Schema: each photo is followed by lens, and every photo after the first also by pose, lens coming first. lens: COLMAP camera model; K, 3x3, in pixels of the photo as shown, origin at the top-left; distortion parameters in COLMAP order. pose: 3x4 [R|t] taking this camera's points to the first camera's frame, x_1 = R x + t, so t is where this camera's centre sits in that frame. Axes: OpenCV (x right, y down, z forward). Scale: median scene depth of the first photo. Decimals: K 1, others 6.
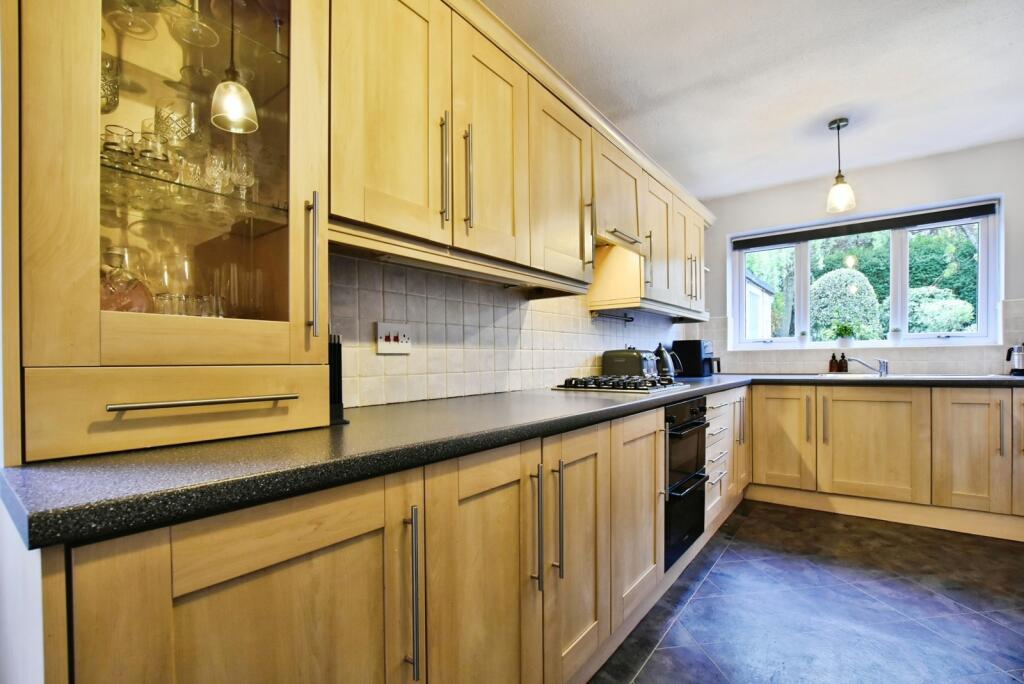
lens RADIAL K [[459.1, 0, 515.9], [0, 459.1, 360.0], [0, 0, 1]] dist [-0.031762, 0.003761]
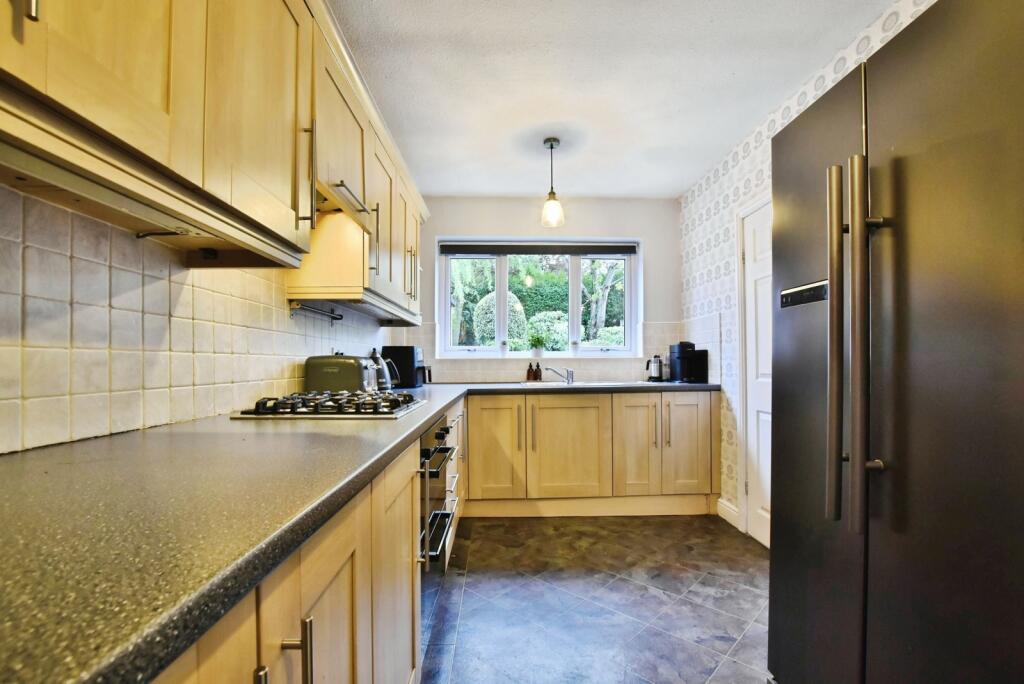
lens RADIAL K [[459.1, 0, 514.4], [0, 459.1, 359.9], [0, 0, 1]] dist [-0.031762, 0.003761]
pose [[0.778074, 0.013959, 0.628017, -0.007013], [-0.004840, 0.999857, -0.016227, -0.004411], [-0.628153, 0.009586, 0.778030, 0.240575]]
